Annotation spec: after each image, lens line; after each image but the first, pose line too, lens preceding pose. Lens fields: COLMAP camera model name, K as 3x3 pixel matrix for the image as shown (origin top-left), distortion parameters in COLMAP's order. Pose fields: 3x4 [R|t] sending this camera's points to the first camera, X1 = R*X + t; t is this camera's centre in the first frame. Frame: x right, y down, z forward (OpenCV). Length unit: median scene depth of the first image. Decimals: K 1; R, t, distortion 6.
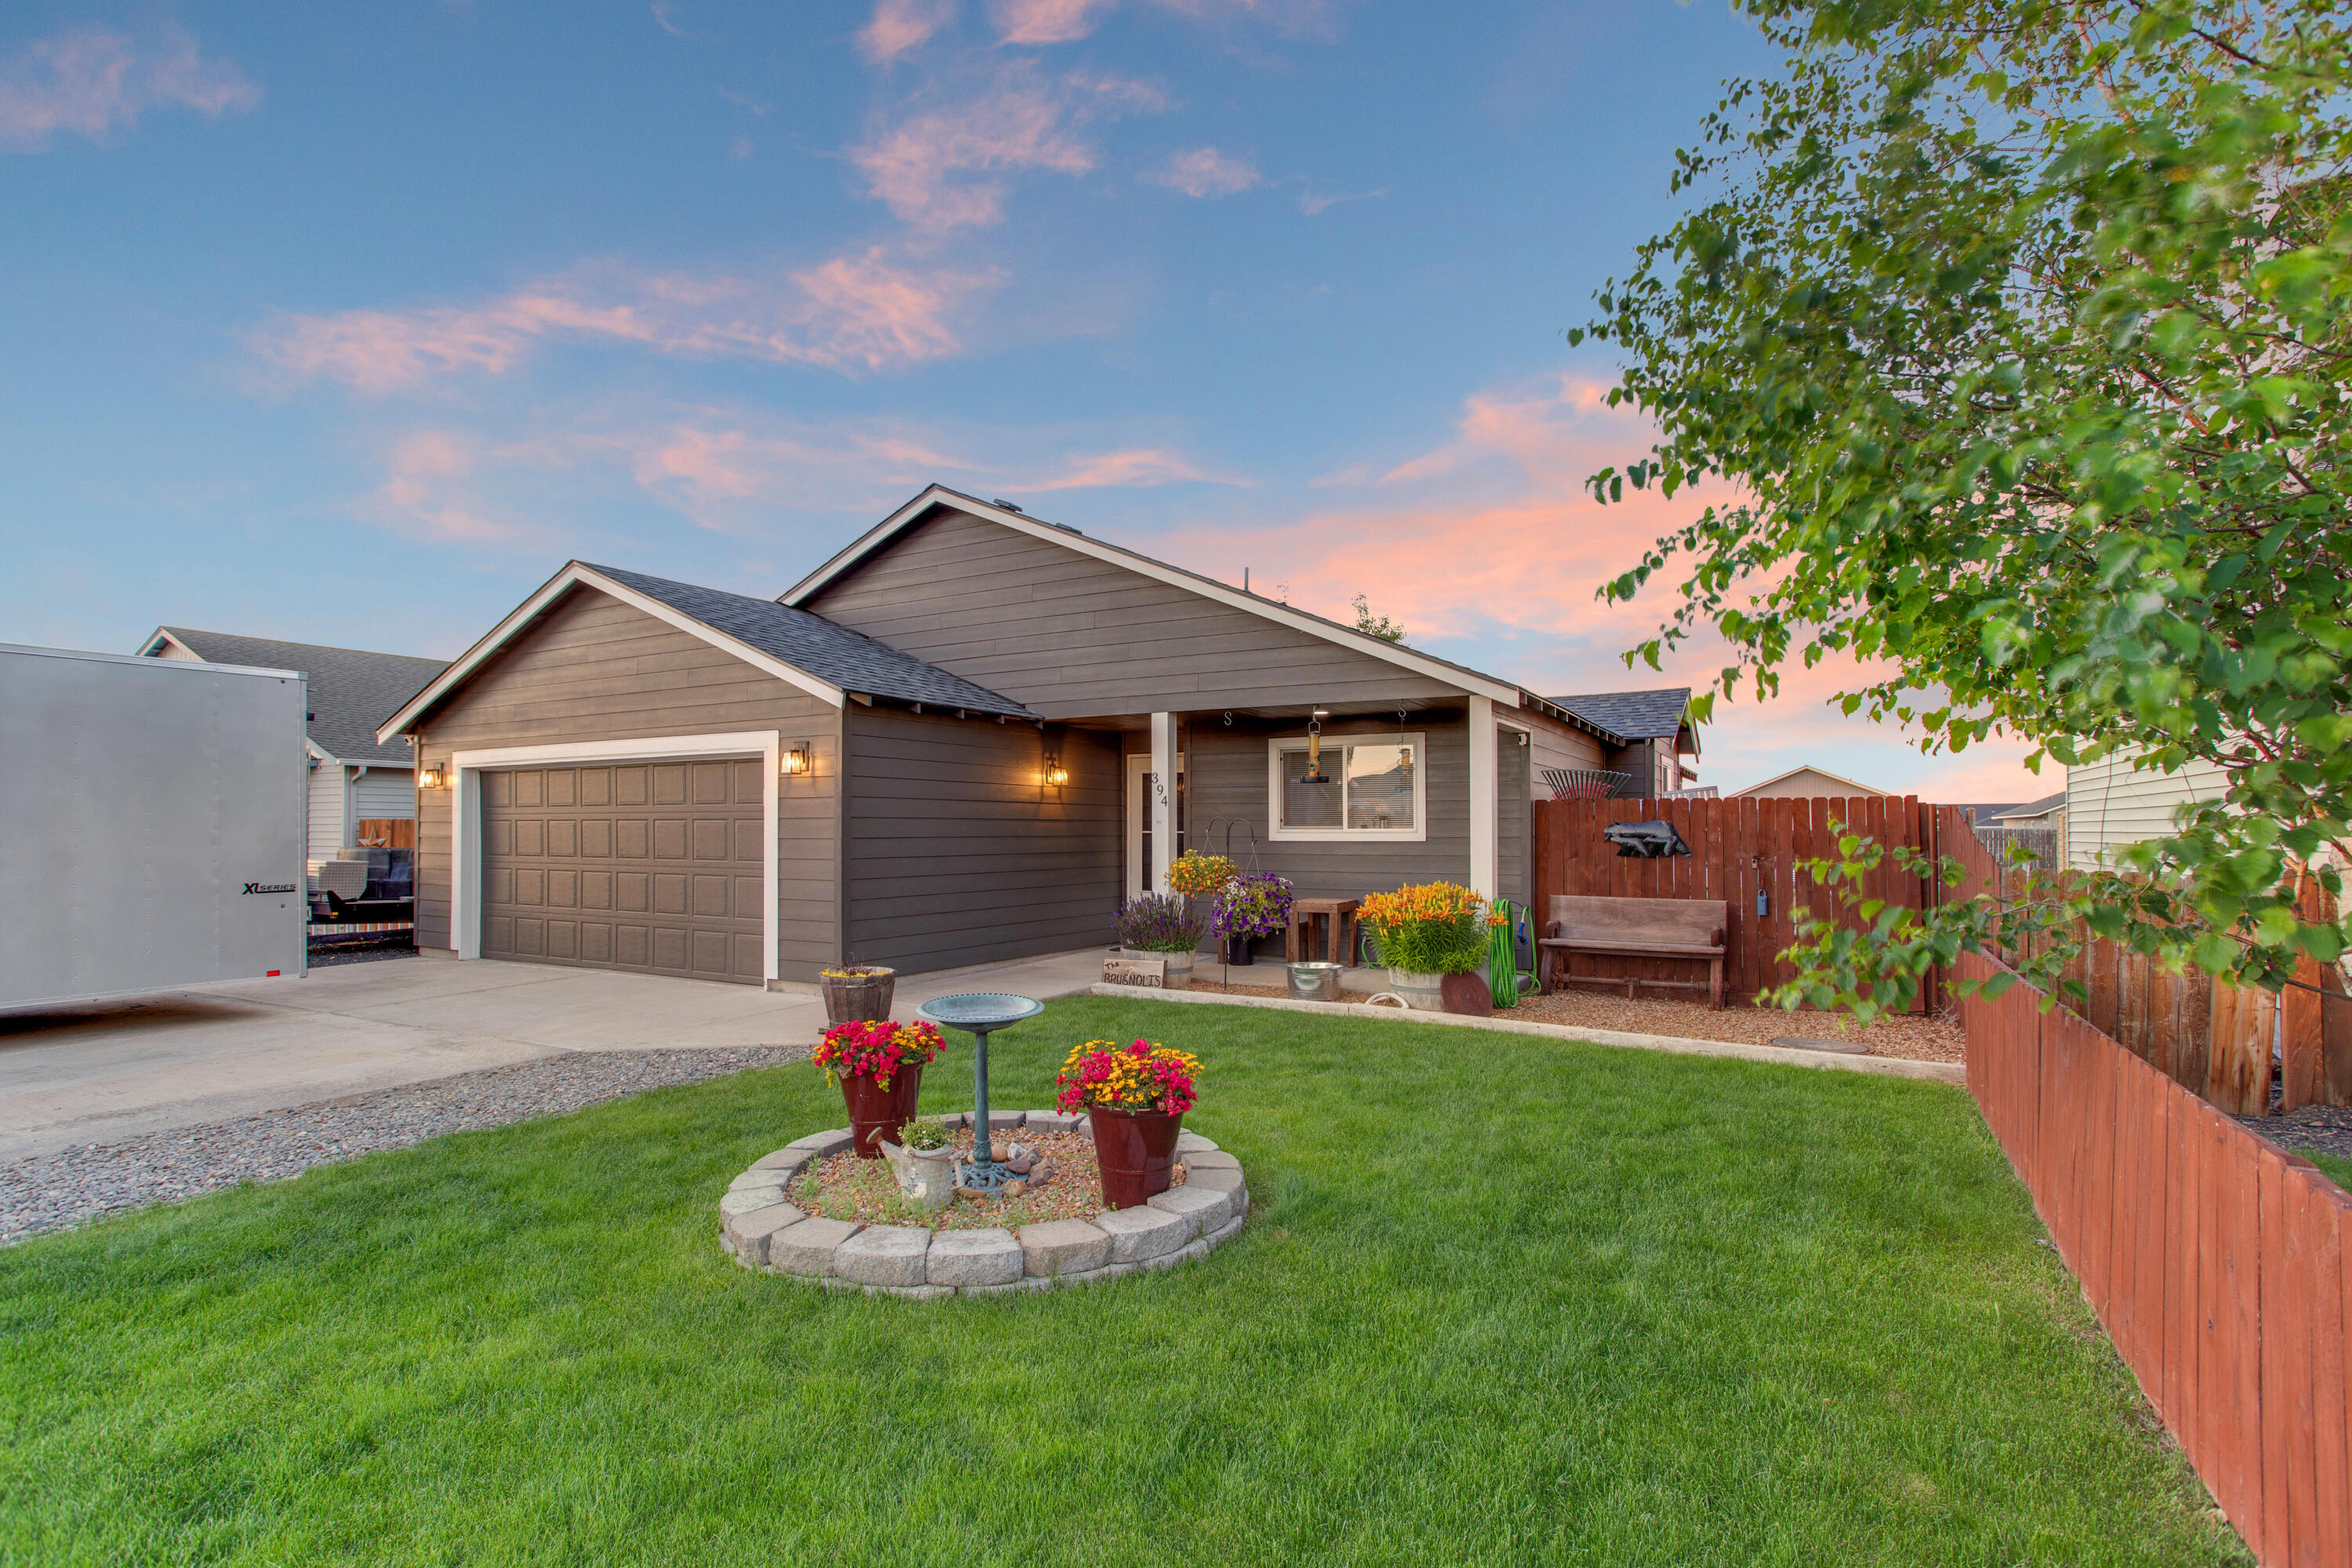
lens RADIAL K [[1184.9, 0, 1177.3], [0, 1184.9, 760.9], [0, 0, 1]] dist [-0.031530, 0.022689]
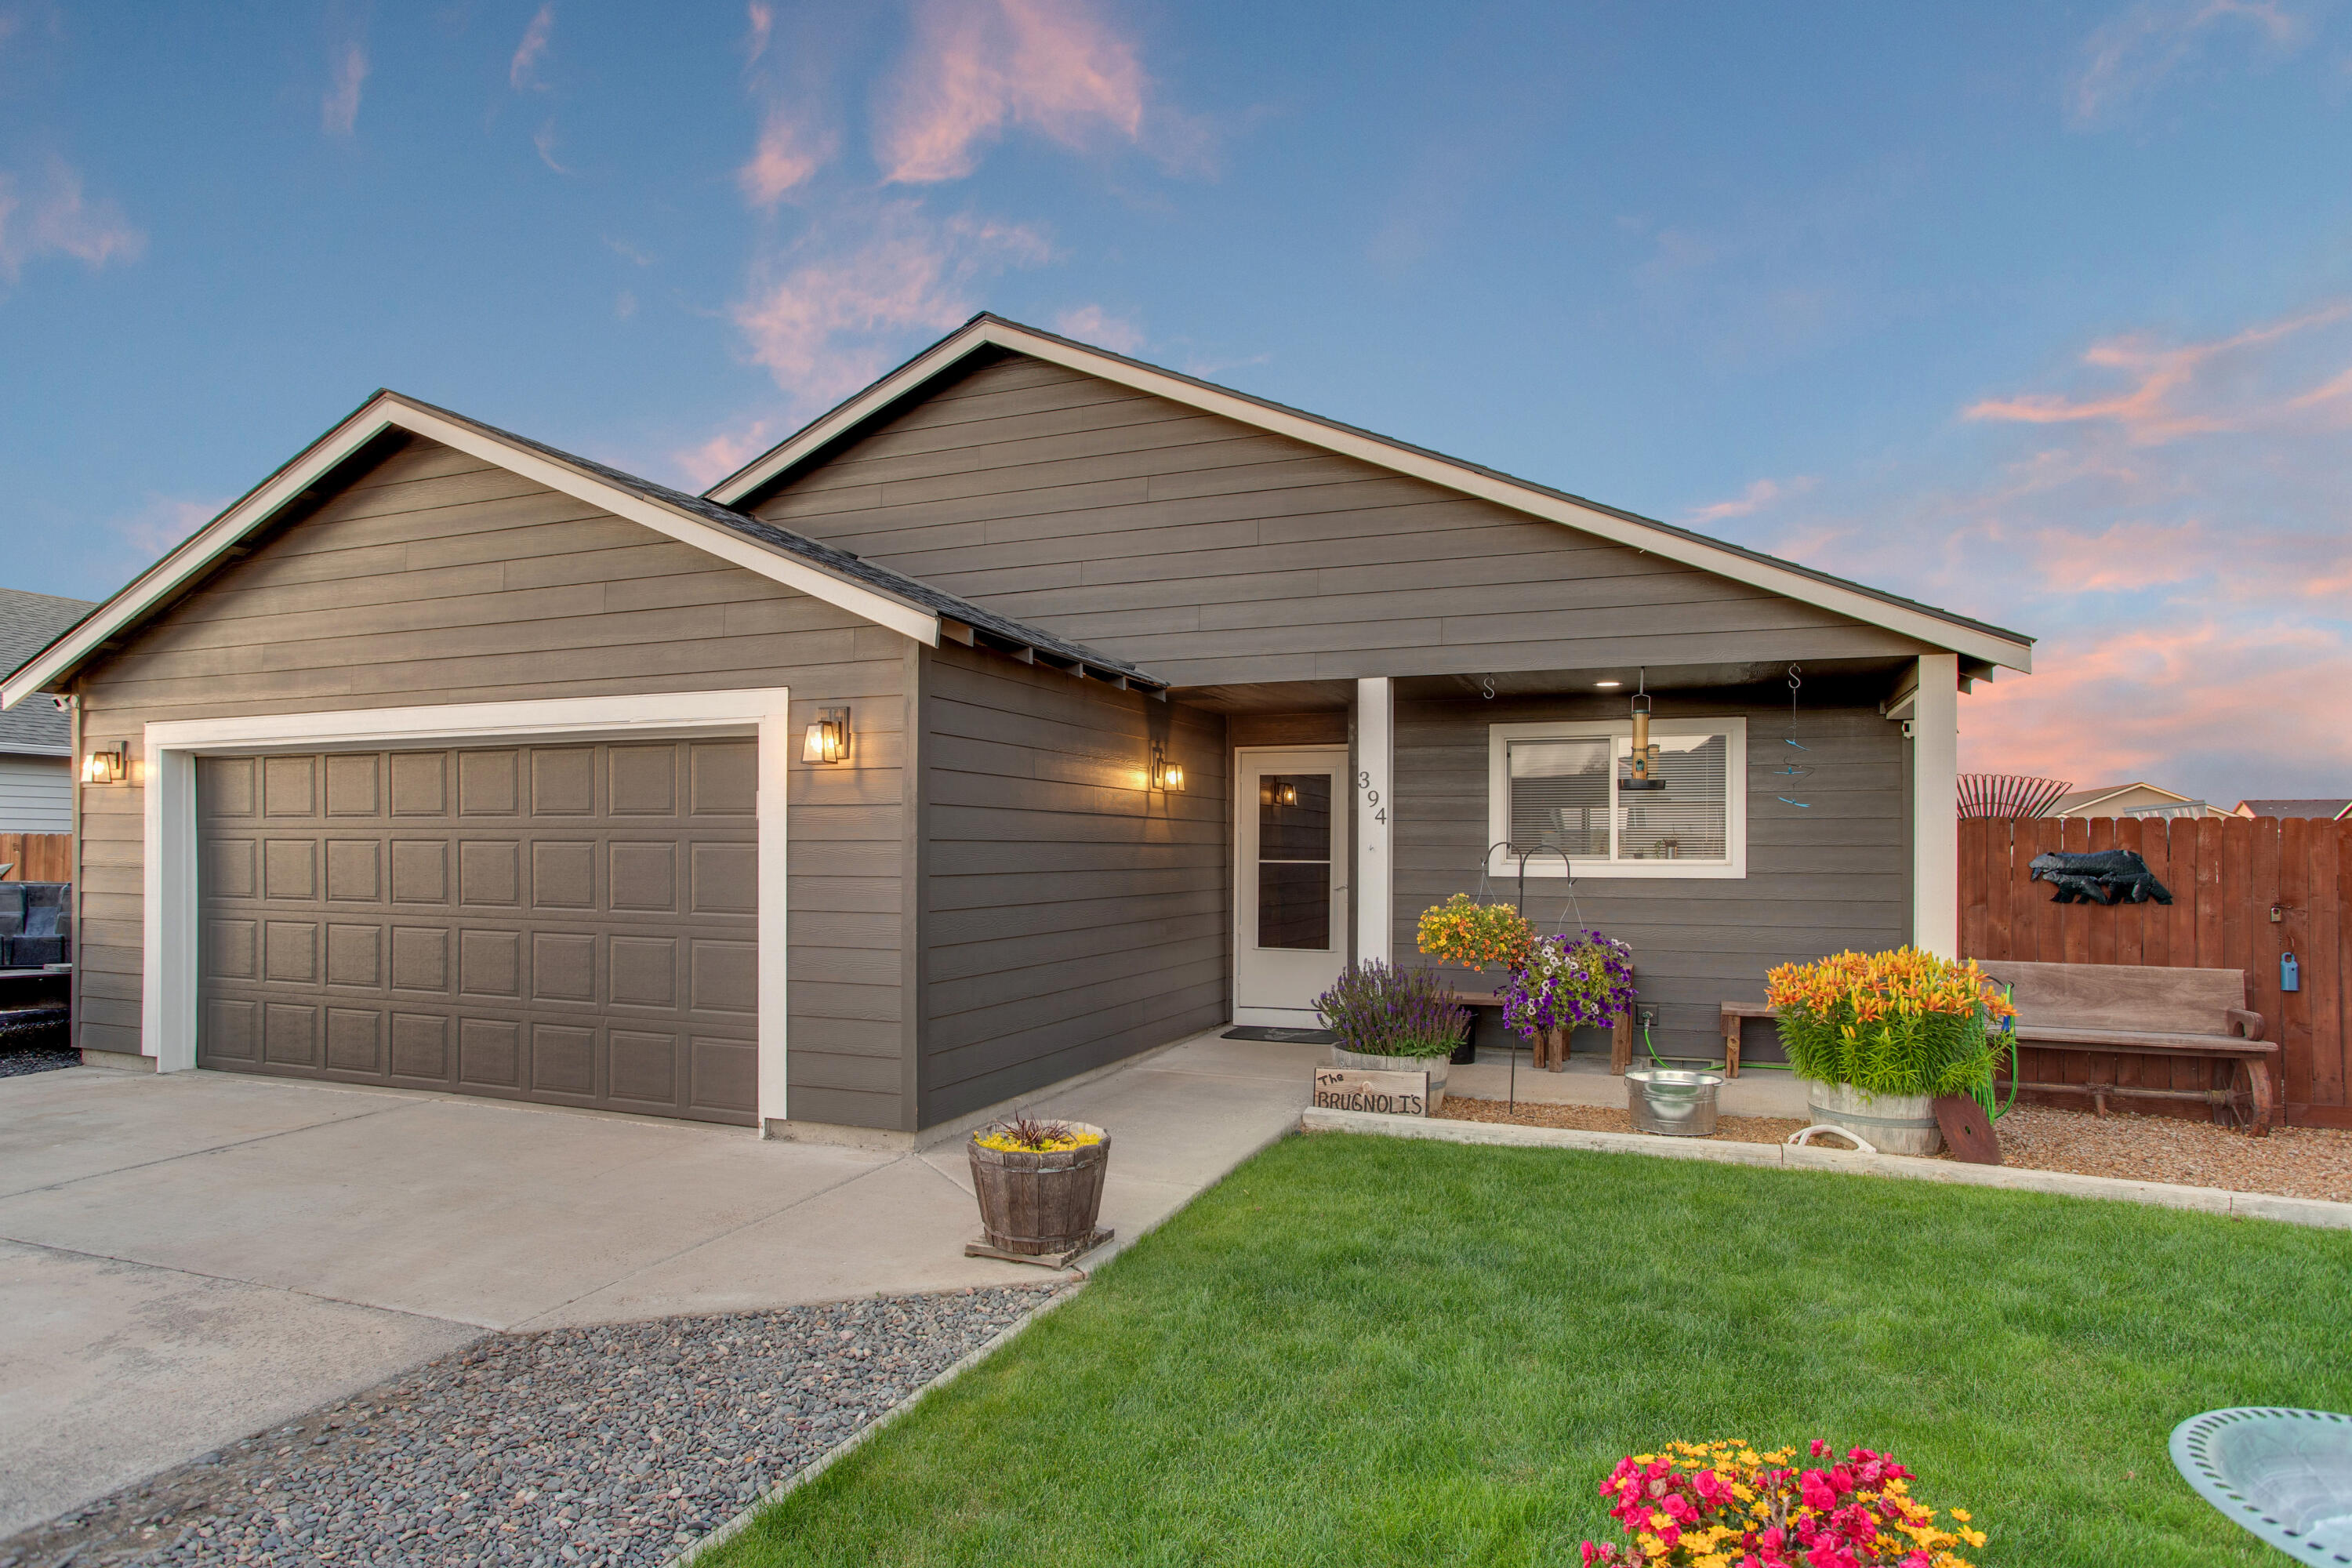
lens RADIAL K [[1316.3, 0, 1181.9], [0, 1316.3, 801.6], [0, 0, 1]] dist [-0.032858, 0.022363]
pose [[0.989387, 0.009930, 0.144964, -0.217955], [-0.013330, 0.999658, 0.022502, 0.011548], [-0.144691, -0.024195, 0.989181, 0.307884]]
